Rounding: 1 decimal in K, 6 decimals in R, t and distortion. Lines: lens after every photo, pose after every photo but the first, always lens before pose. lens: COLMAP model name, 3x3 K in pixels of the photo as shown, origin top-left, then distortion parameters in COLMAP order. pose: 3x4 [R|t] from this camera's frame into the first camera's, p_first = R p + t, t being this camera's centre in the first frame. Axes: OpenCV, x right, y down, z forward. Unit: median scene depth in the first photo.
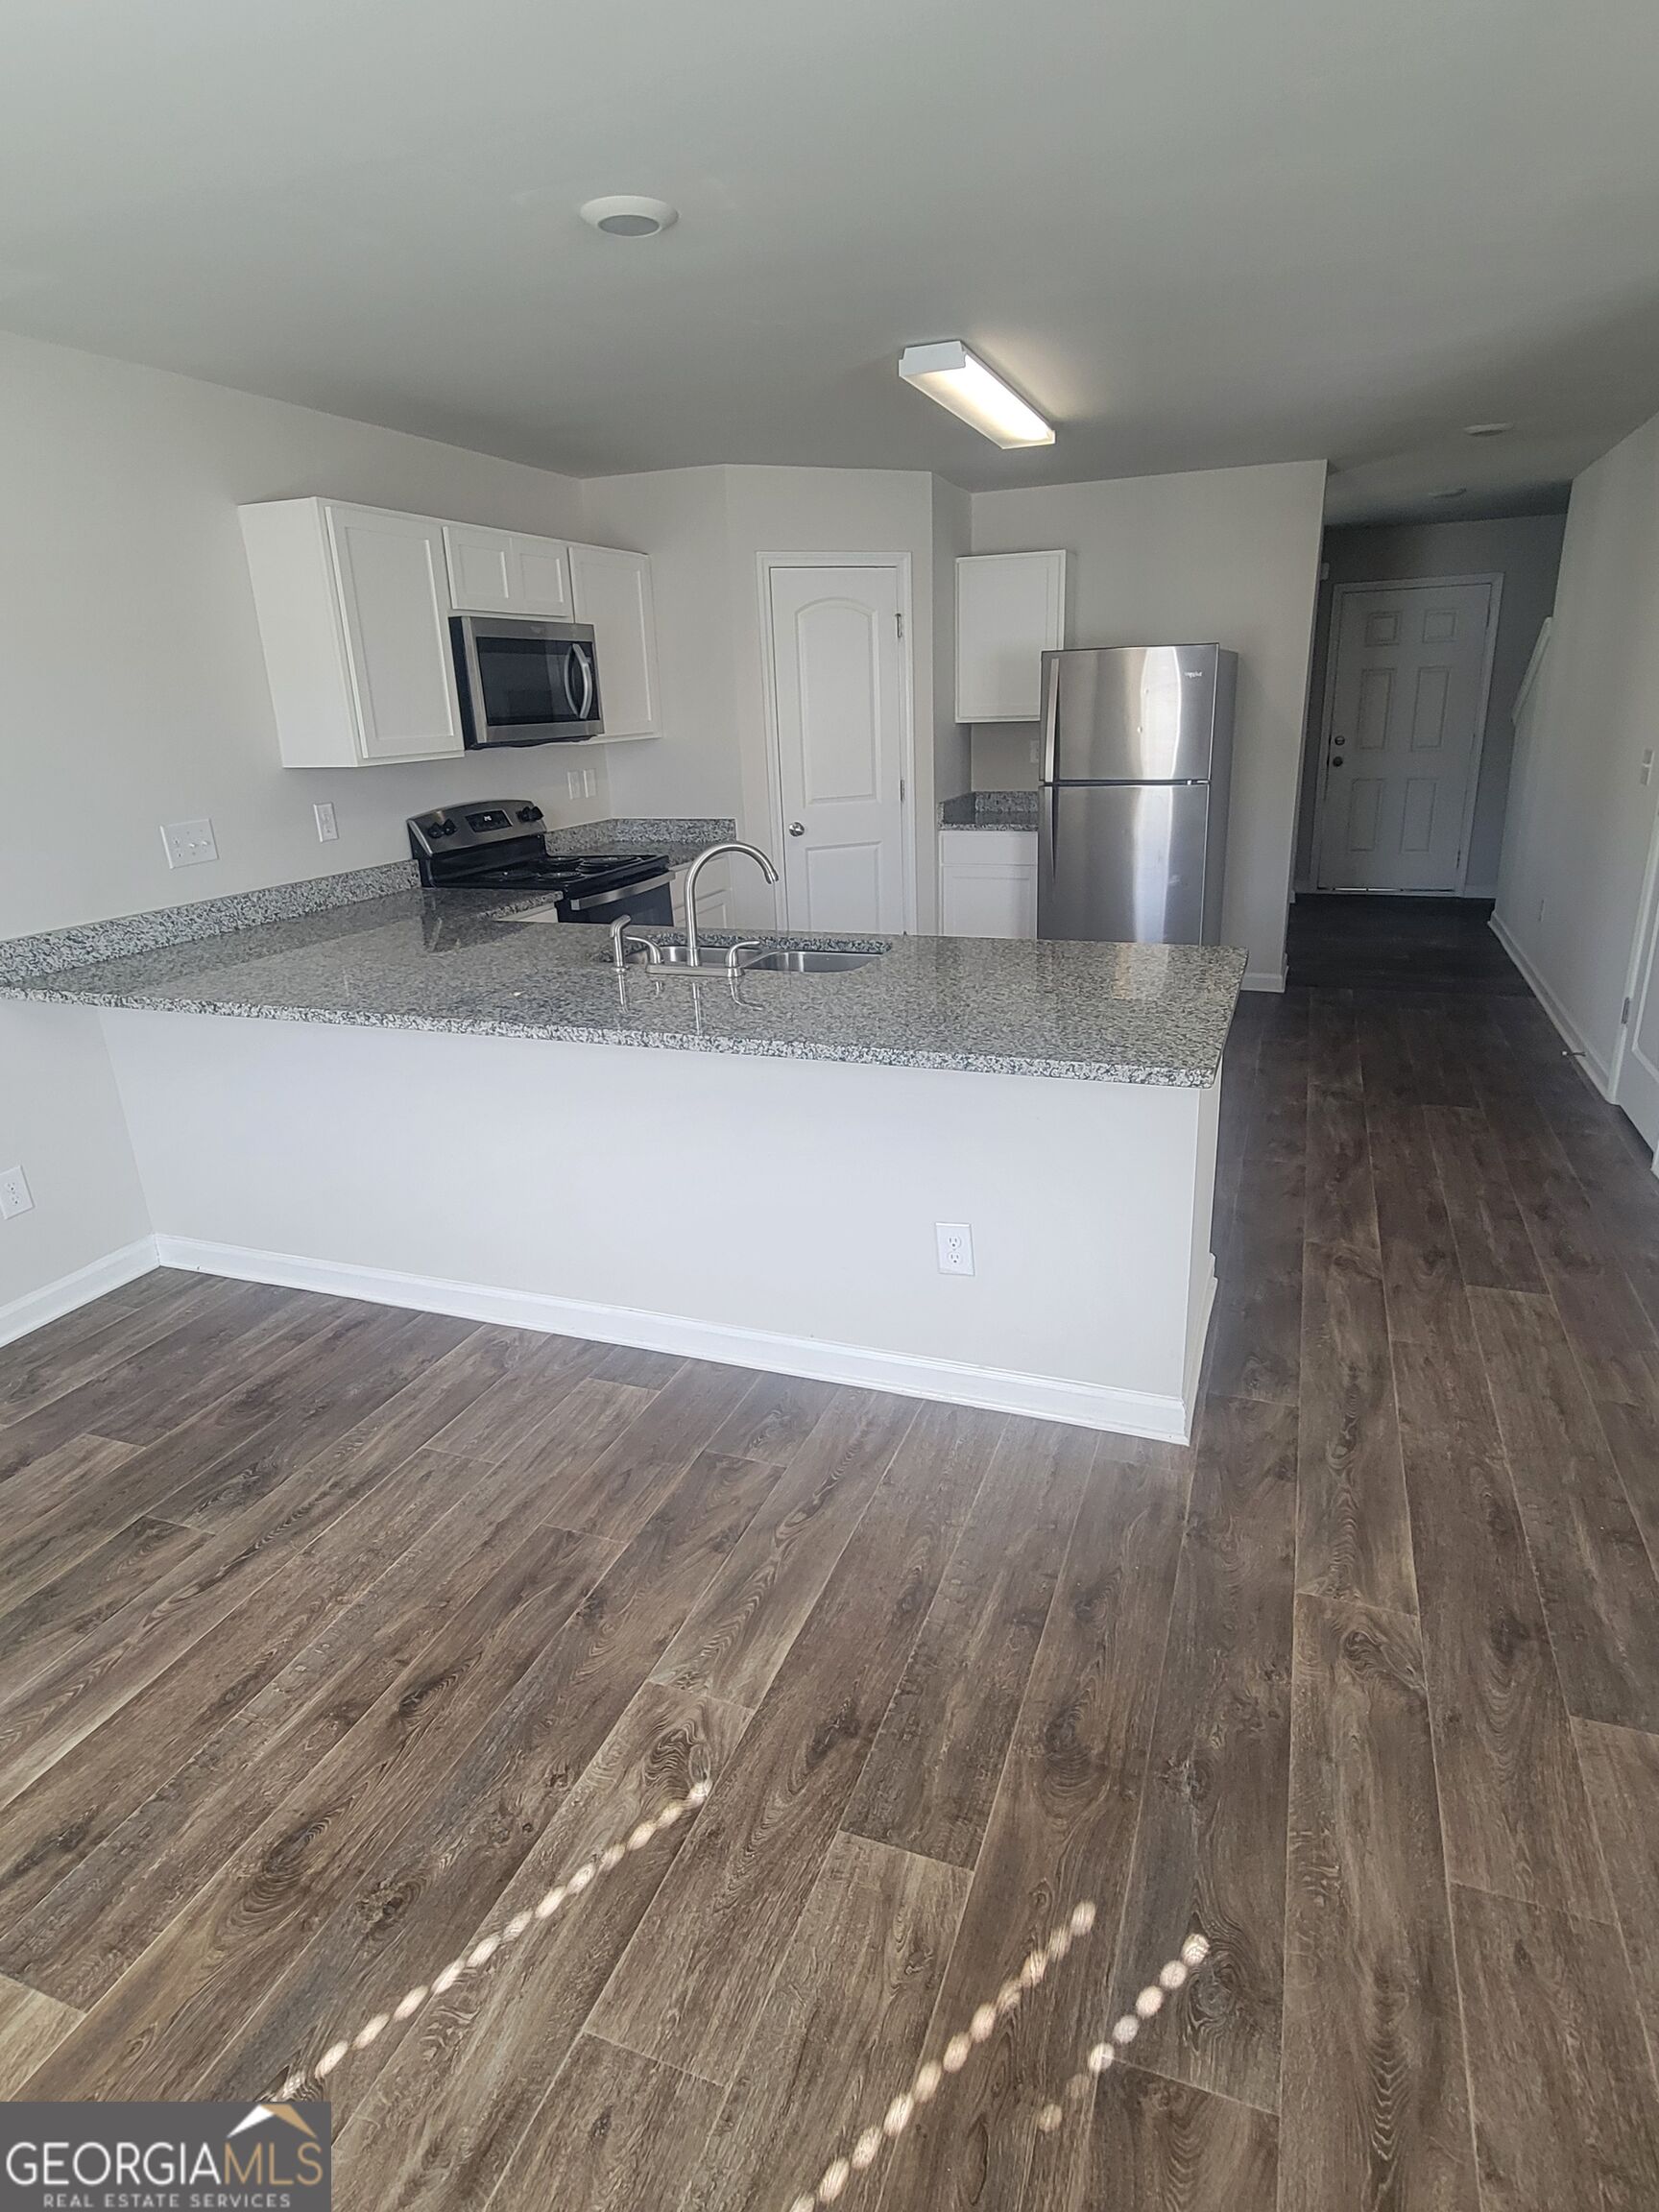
lens RADIAL K [[1195.2, 0, 842.2], [0, 1195.2, 1100.4], [0, 0, 1]] dist [0.001158, -0.001961]
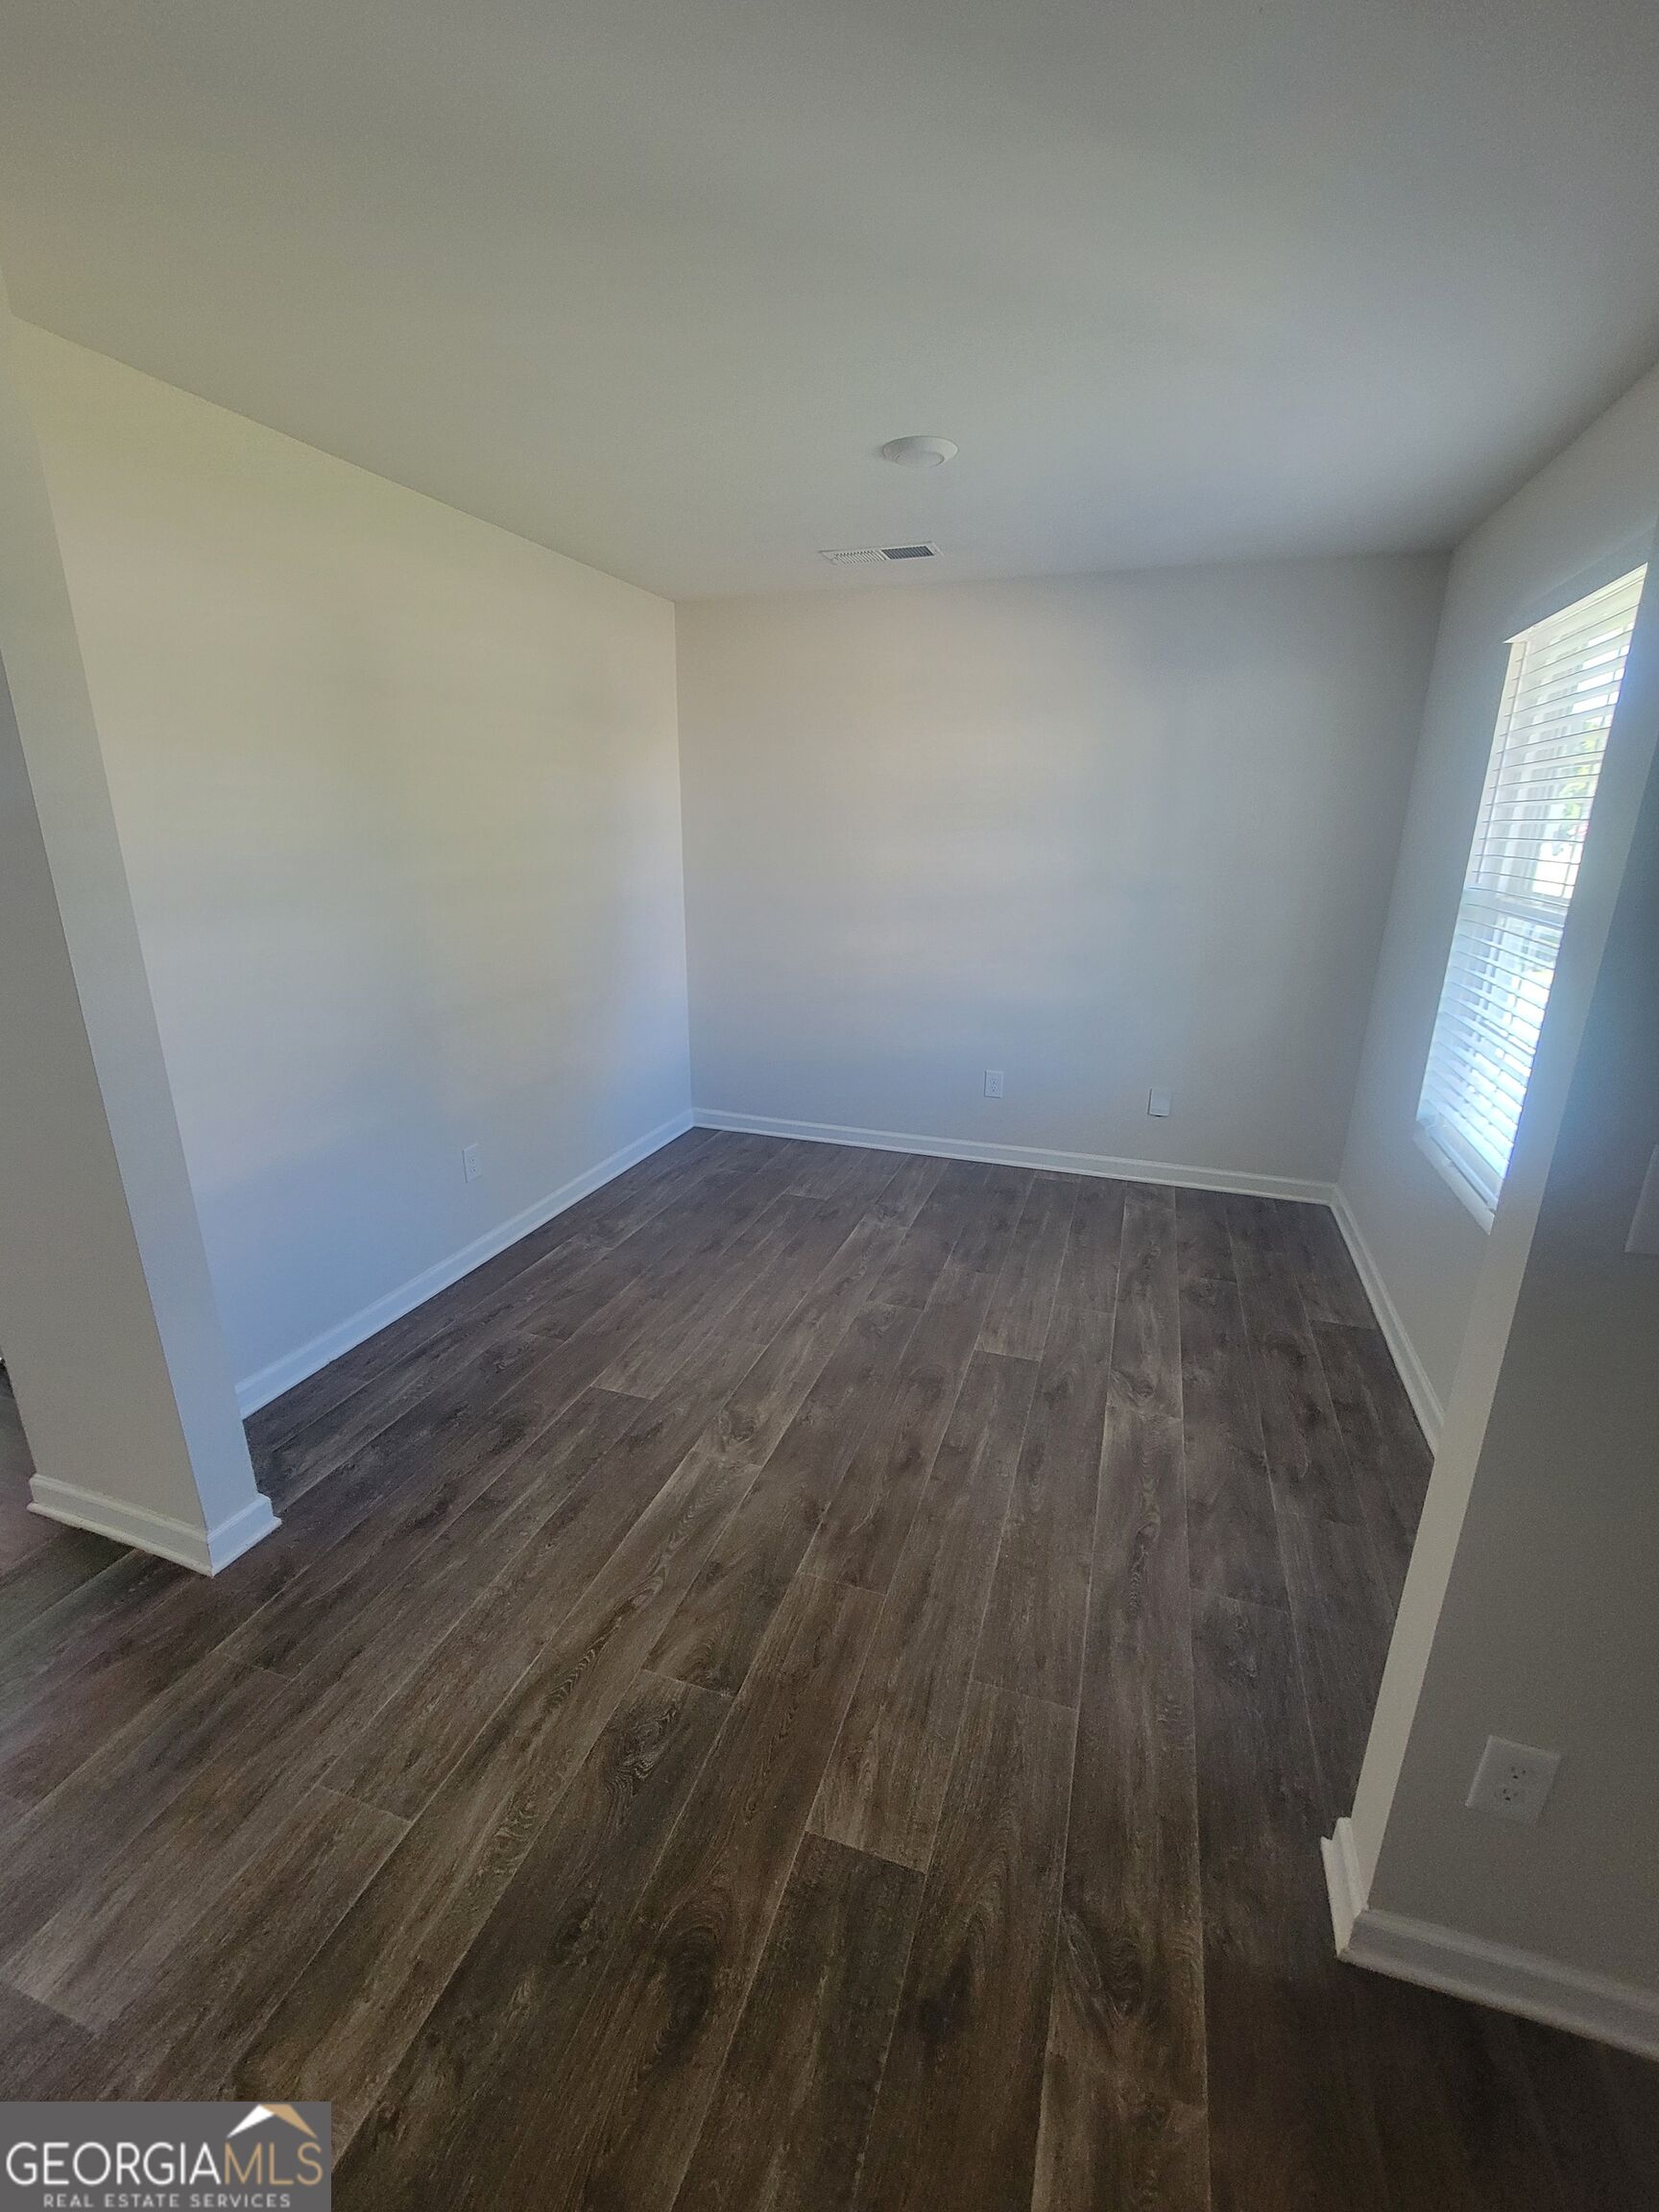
lens RADIAL K [[903.5, 0, 839.8], [0, 903.5, 1146.0], [0, 0, 1]] dist [-0.001038, -0.000664]
pose [[-0.998708, 0.041164, -0.029802, -0.641753], [0.013360, 0.778465, 0.627545, -0.393208], [0.049032, 0.626336, -0.778009, 1.238487]]
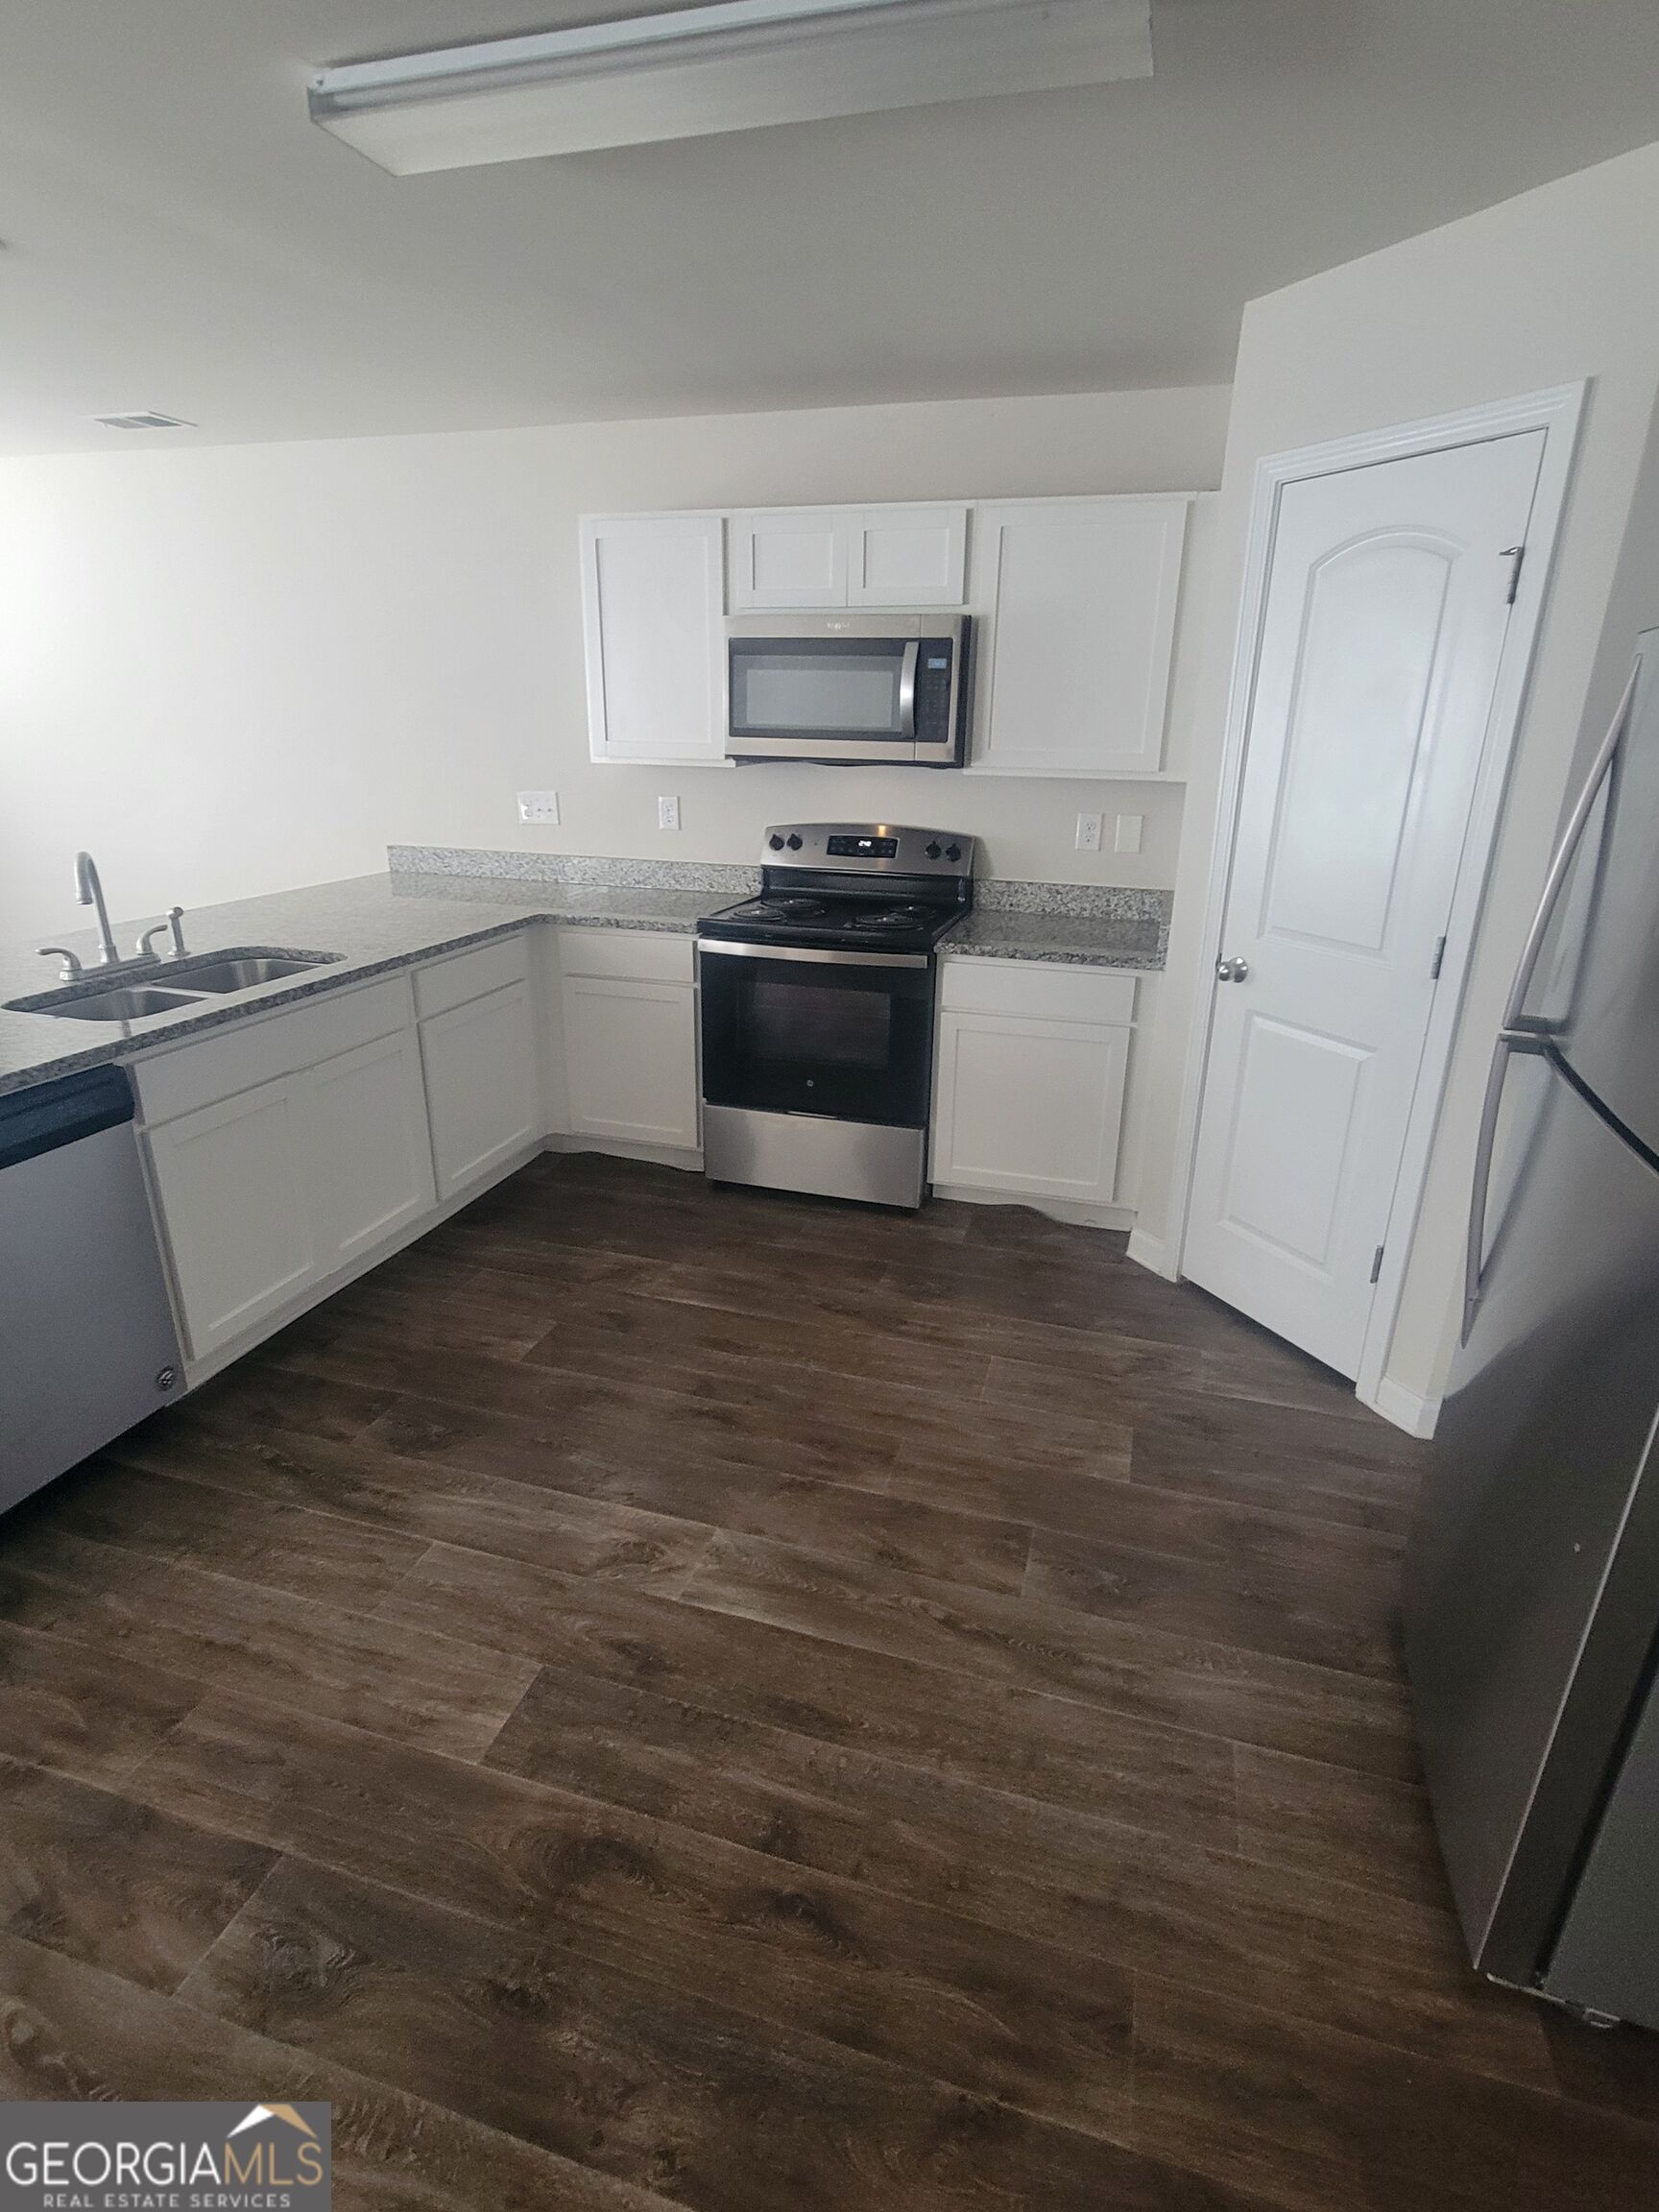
lens RADIAL K [[1105.3, 0, 835.9], [0, 1105.3, 1104.2], [0, 0, 1]] dist [-0.004770, -0.000585]
pose [[0.069781, 0.371193, -0.925930, 0.114473], [-0.345220, 0.879826, 0.326694, -0.195644], [0.935924, 0.296852, 0.189538, 0.555719]]
